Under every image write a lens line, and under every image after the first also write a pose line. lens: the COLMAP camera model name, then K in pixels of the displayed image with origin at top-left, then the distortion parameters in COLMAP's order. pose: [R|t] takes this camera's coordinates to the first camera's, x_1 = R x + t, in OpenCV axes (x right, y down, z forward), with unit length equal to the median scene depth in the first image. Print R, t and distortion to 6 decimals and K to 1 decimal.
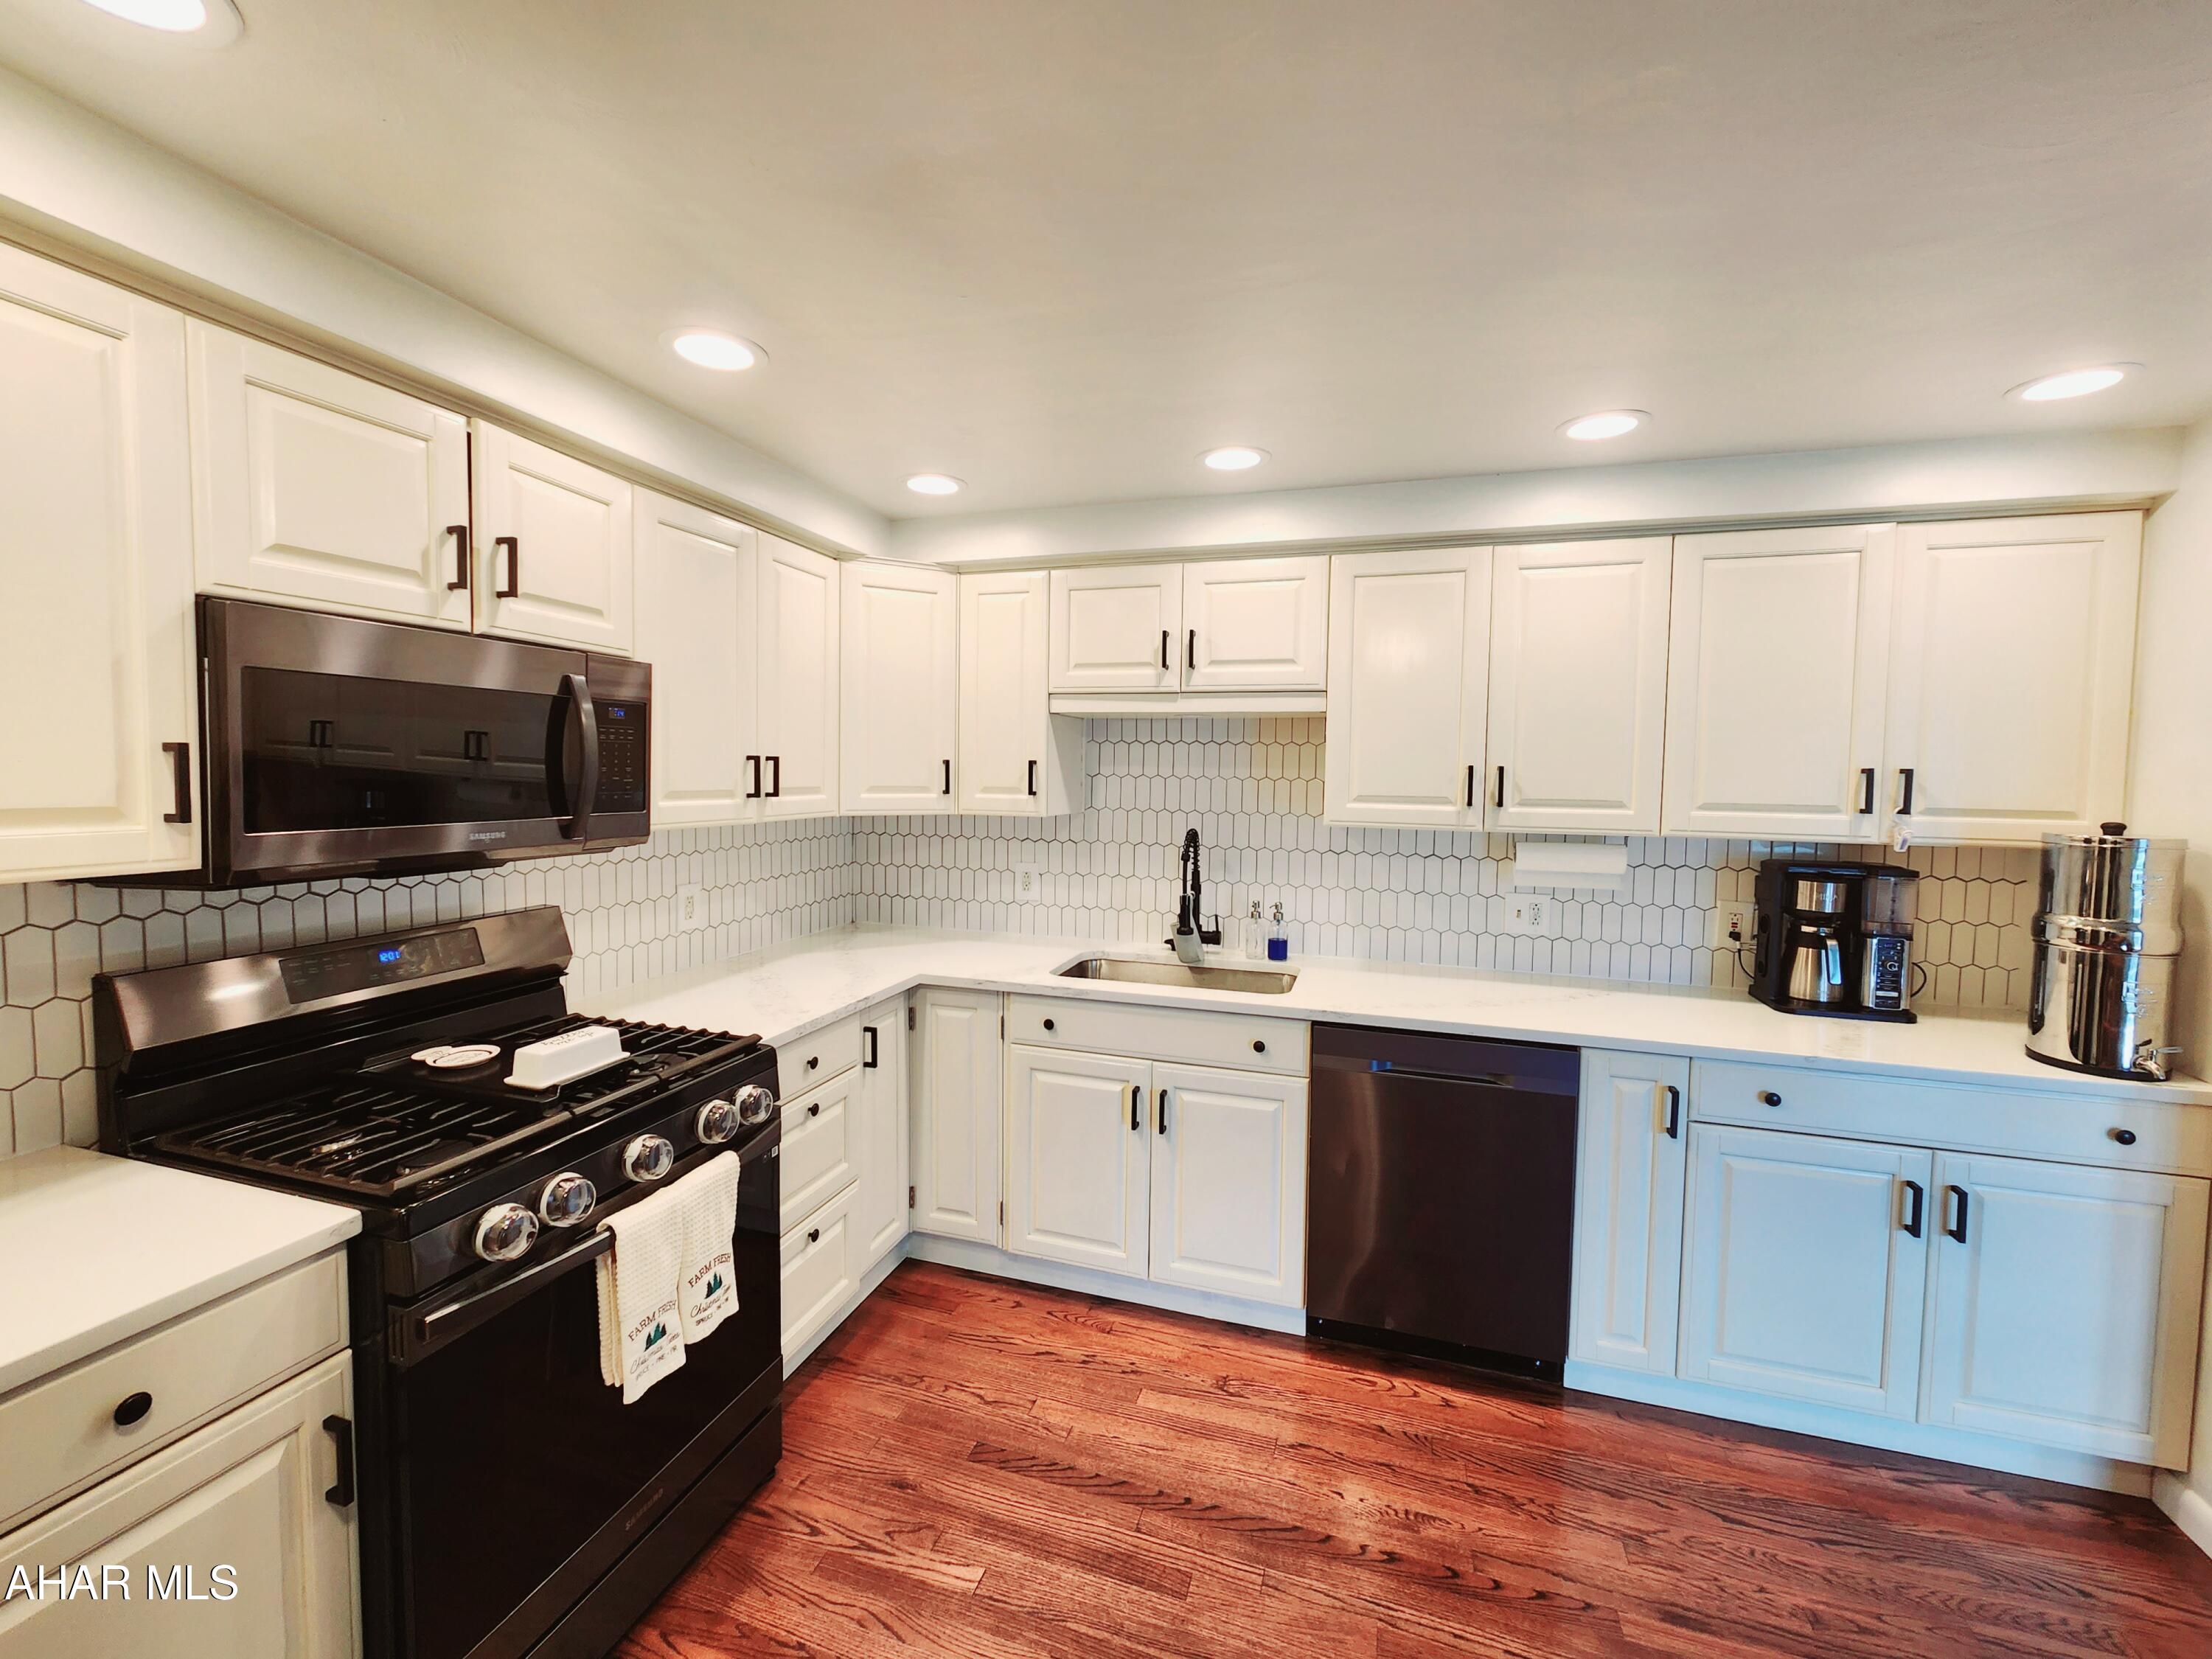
lens RADIAL K [[916.8, 0, 1121.1], [0, 916.8, 812.8], [0, 0, 1]] dist [0.003901, -0.001114]
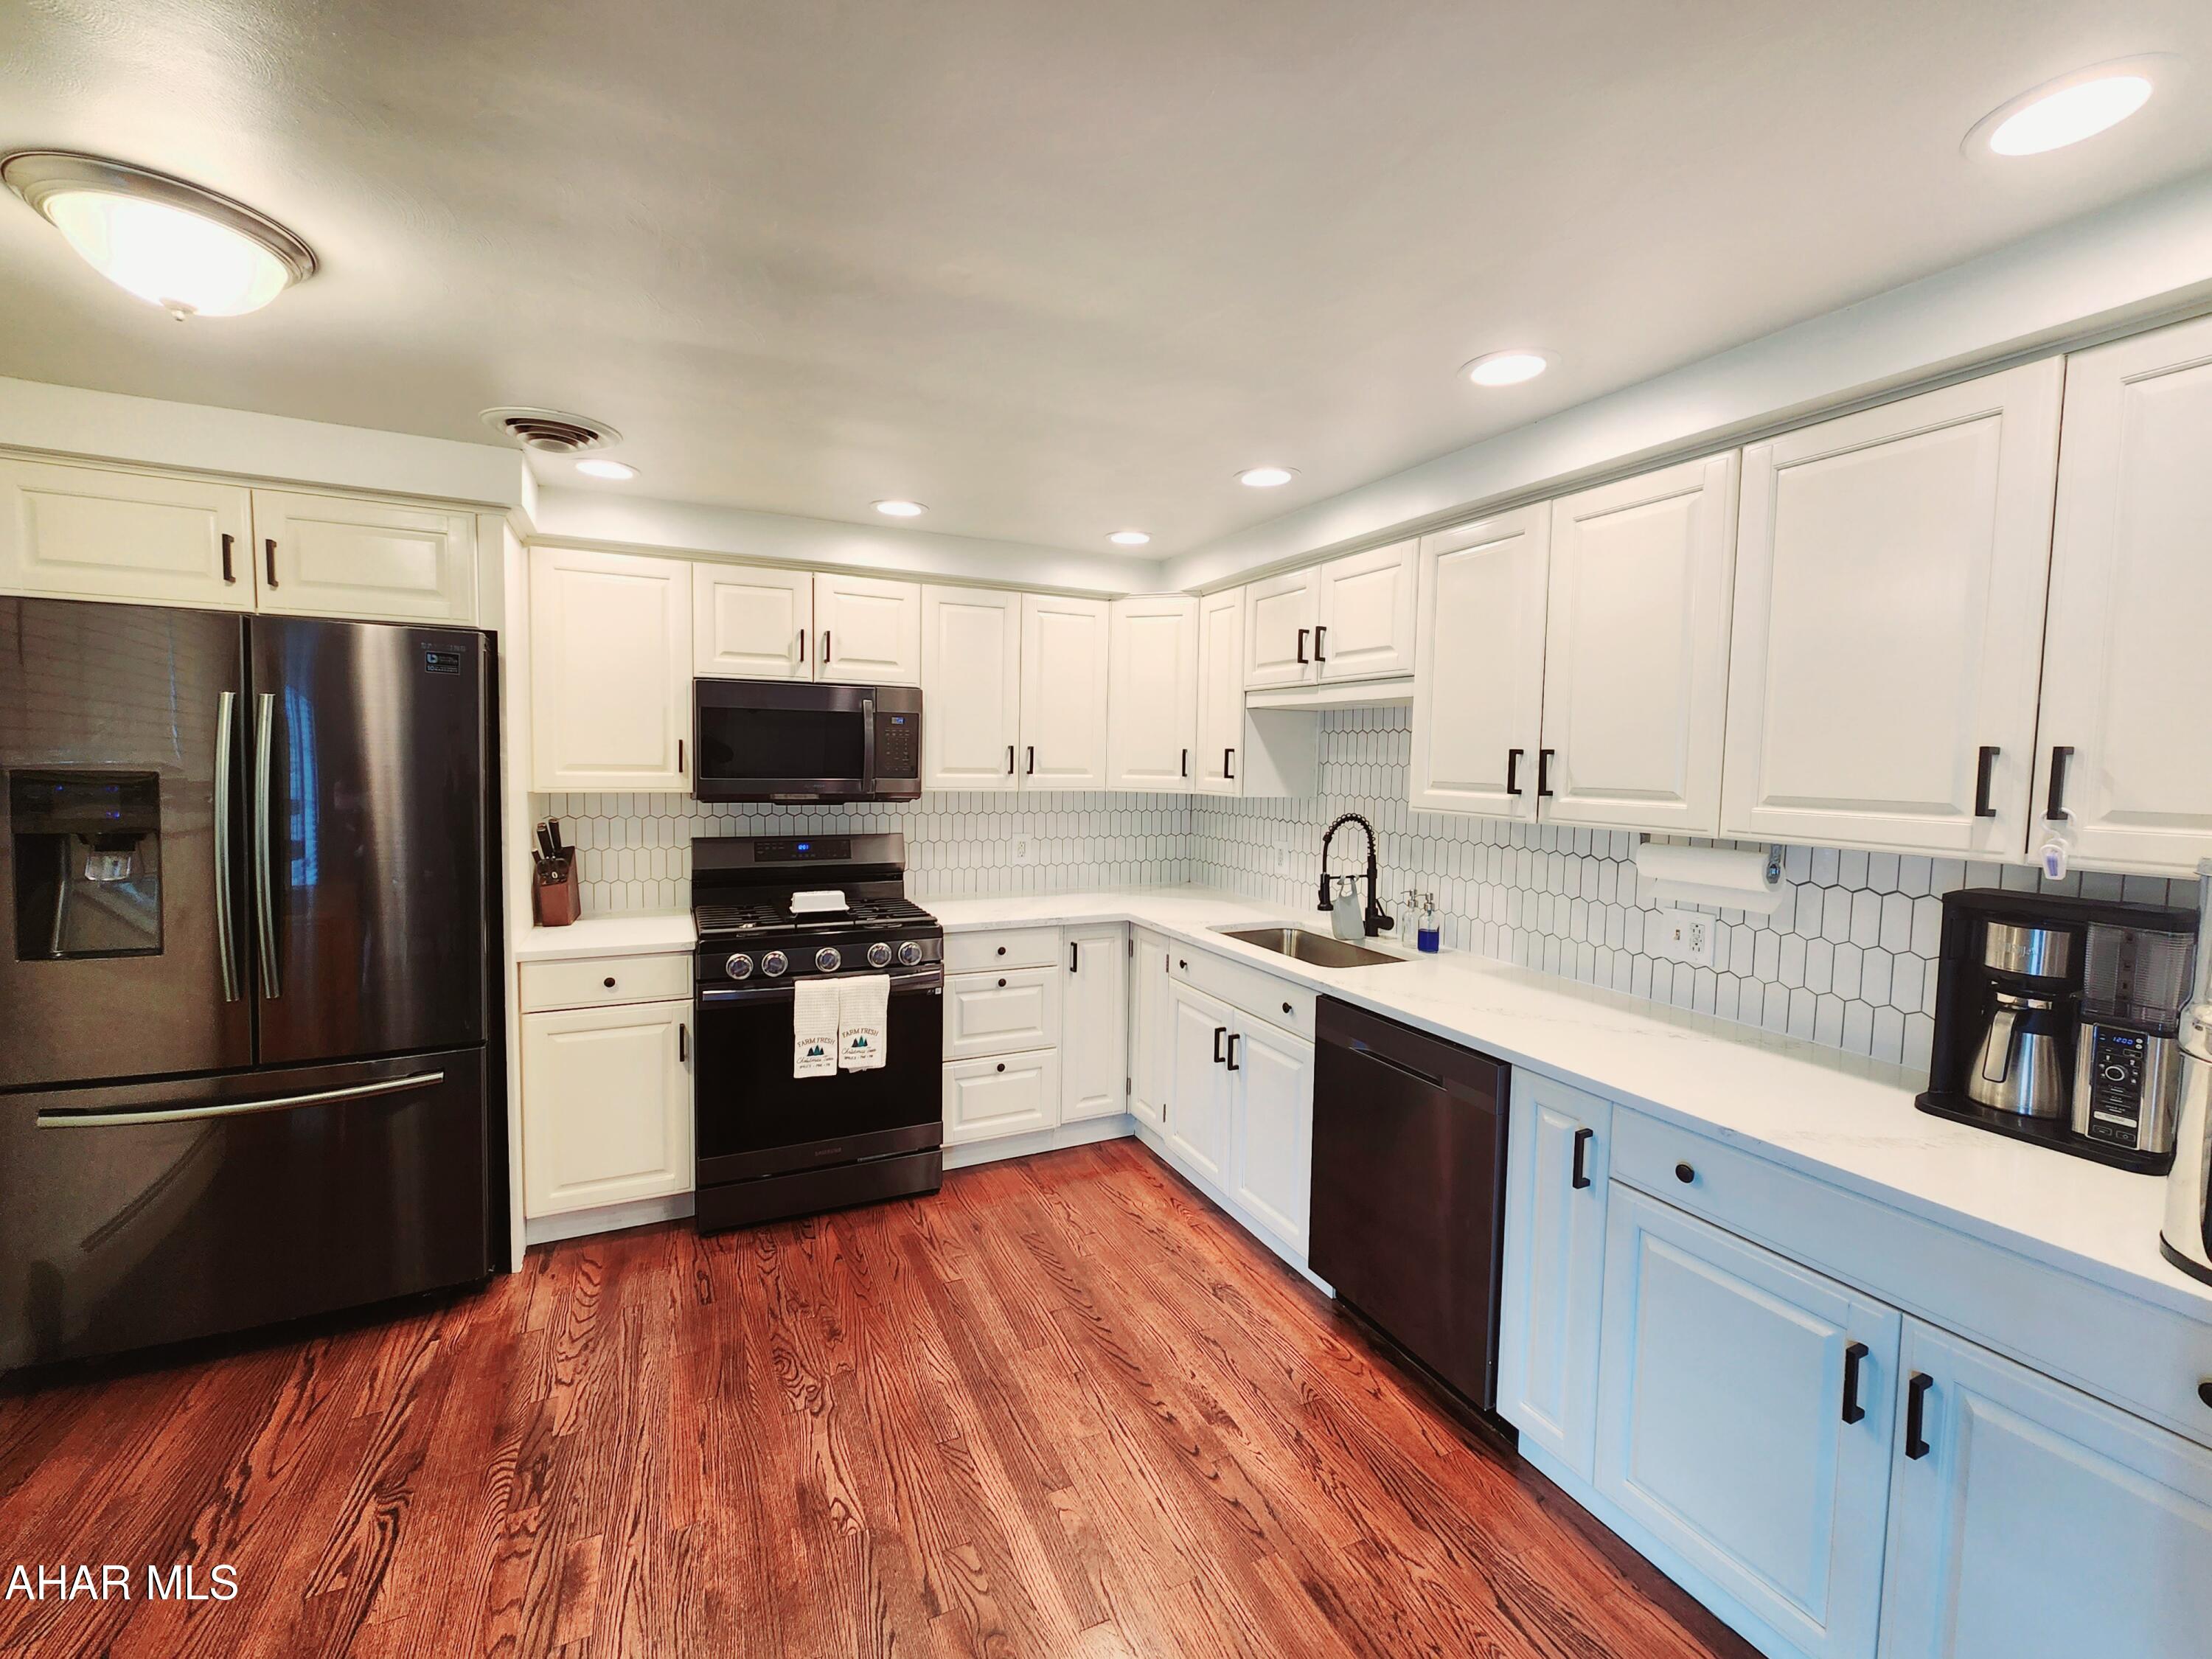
lens RADIAL K [[916.8, 0, 1086.5], [0, 916.8, 811.1], [0, 0, 1]] dist [0.003901, -0.001114]
pose [[0.675105, 0.042848, -0.736476, 0.777654], [-0.045215, 0.998838, 0.016665, 0.013355], [0.736335, 0.022050, 0.676258, 0.080780]]
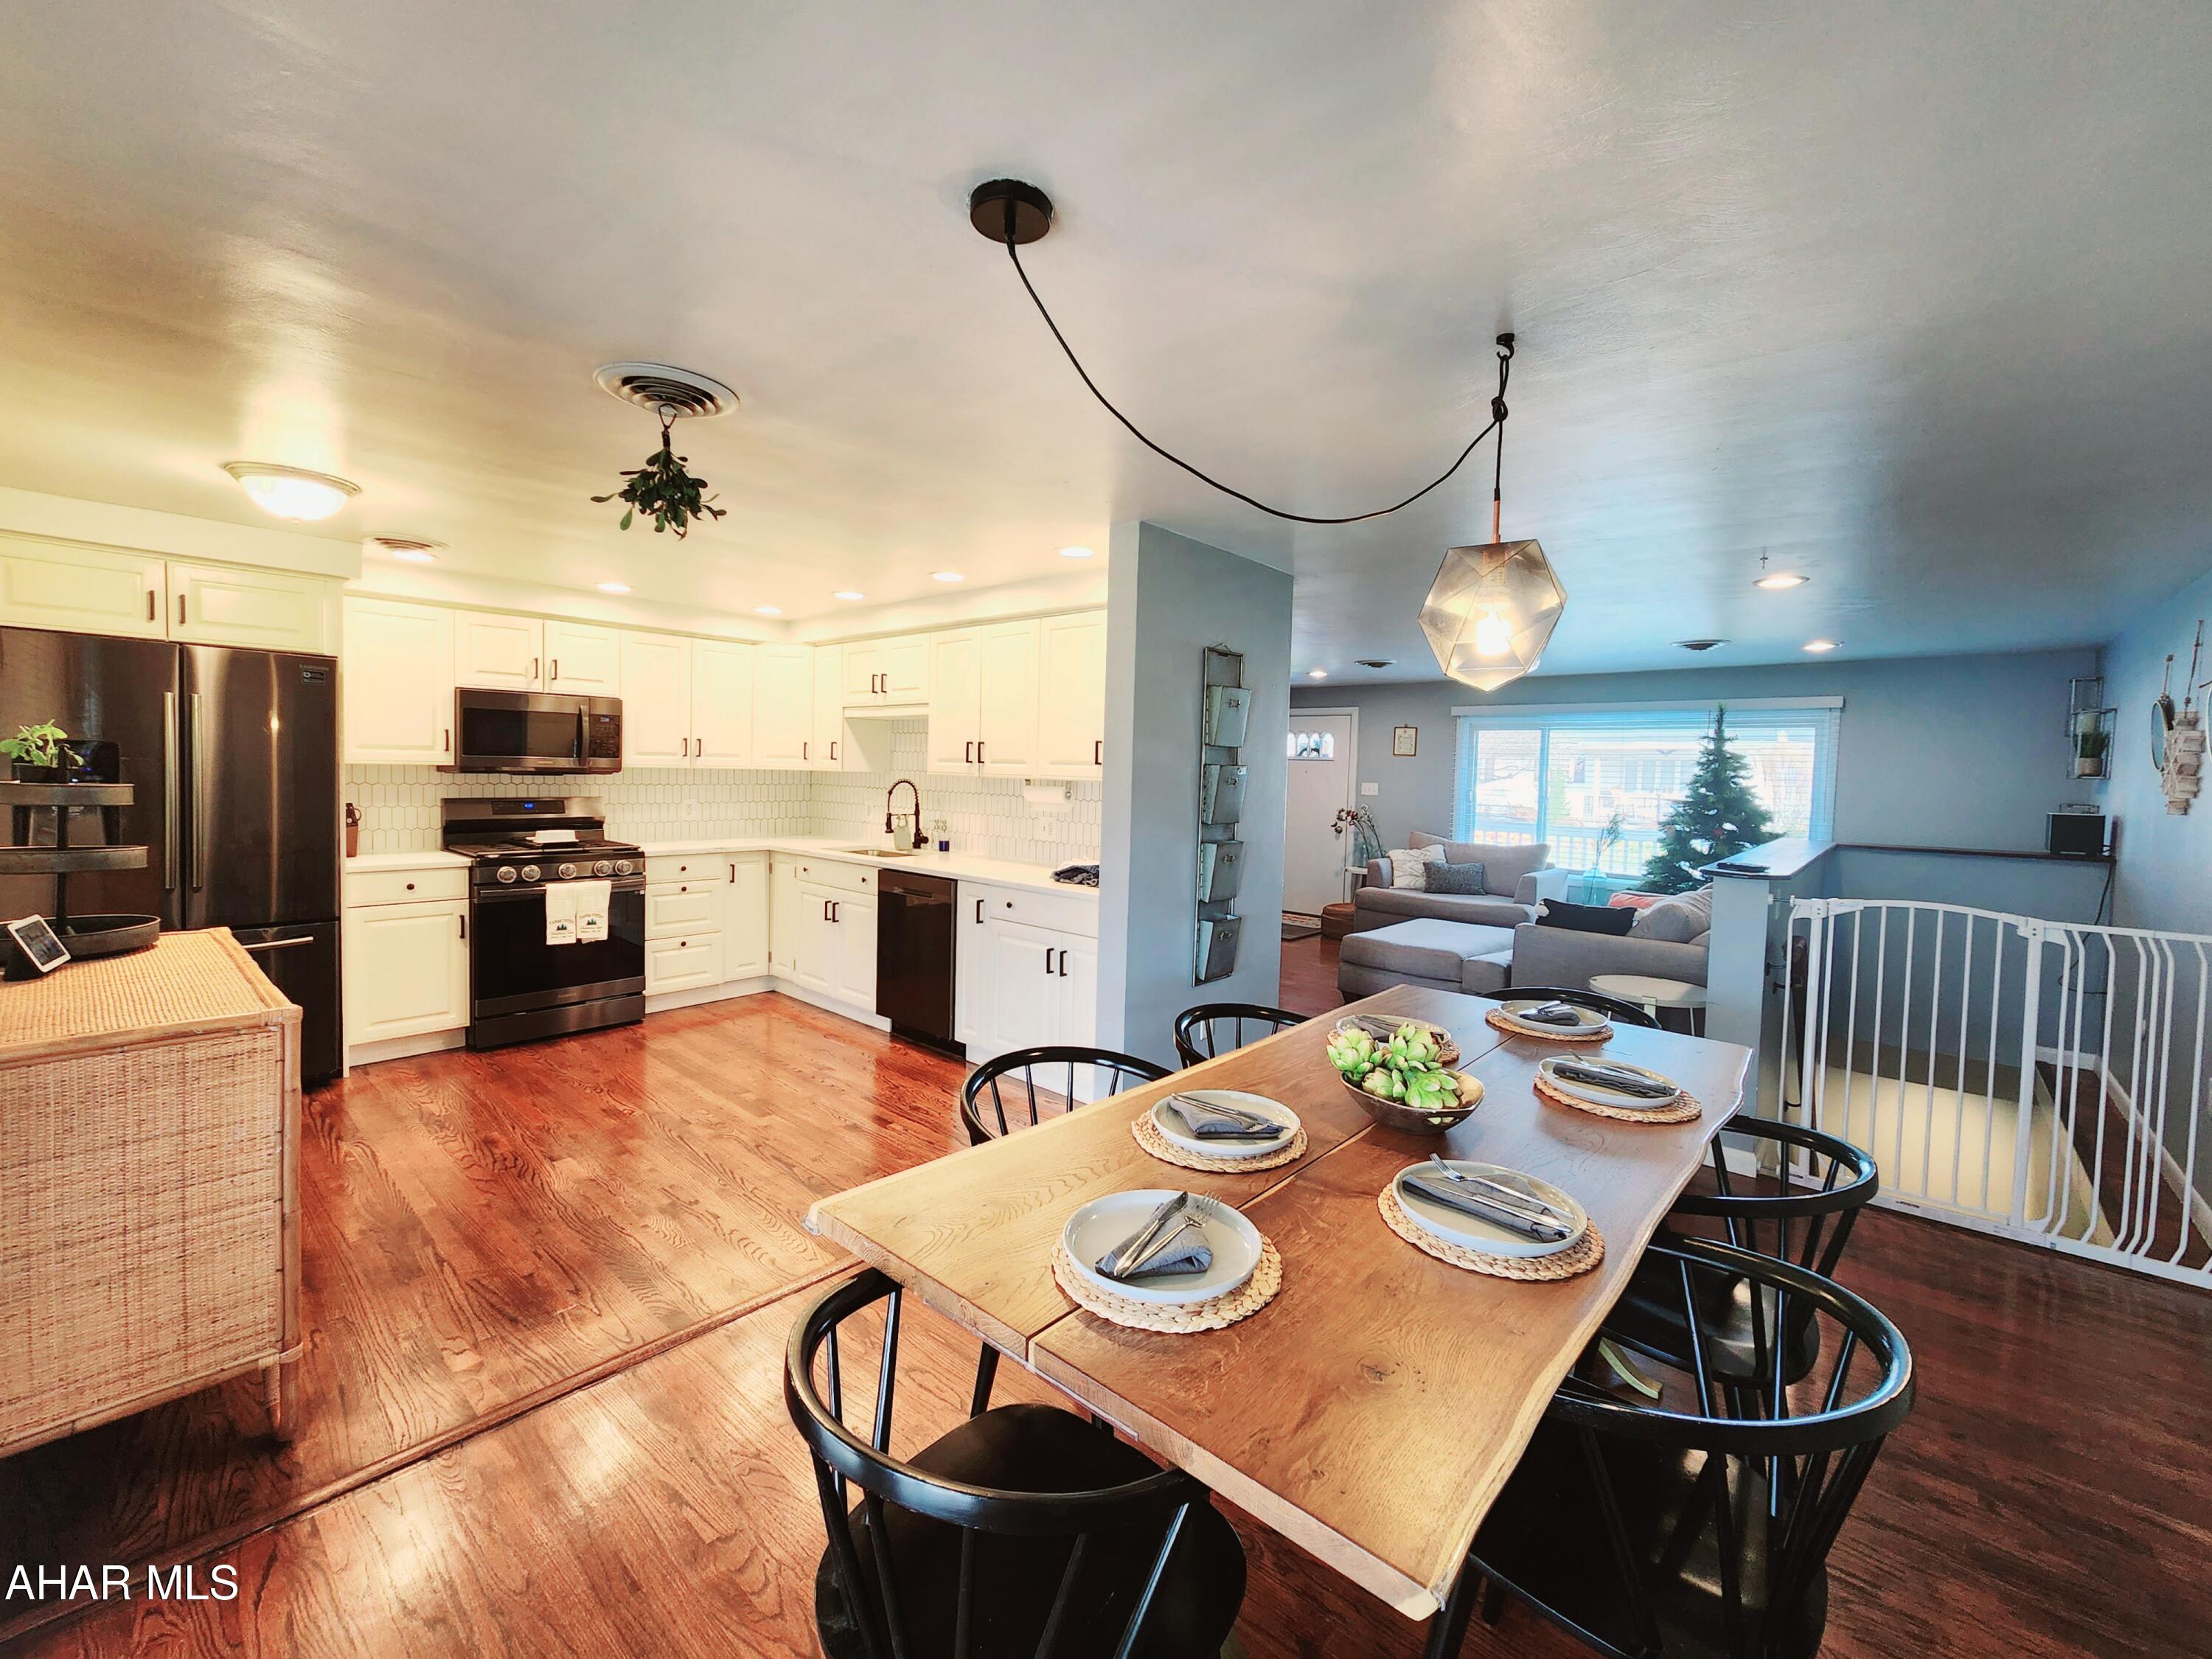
lens RADIAL K [[916.8, 0, 1109.2], [0, 916.8, 793.9], [0, 0, 1]] dist [0.003901, -0.001114]
pose [[0.917833, 0.020896, -0.396416, 1.444576], [-0.031733, 0.999280, -0.020799, 0.089379], [0.395696, 0.031669, 0.917835, -0.655192]]
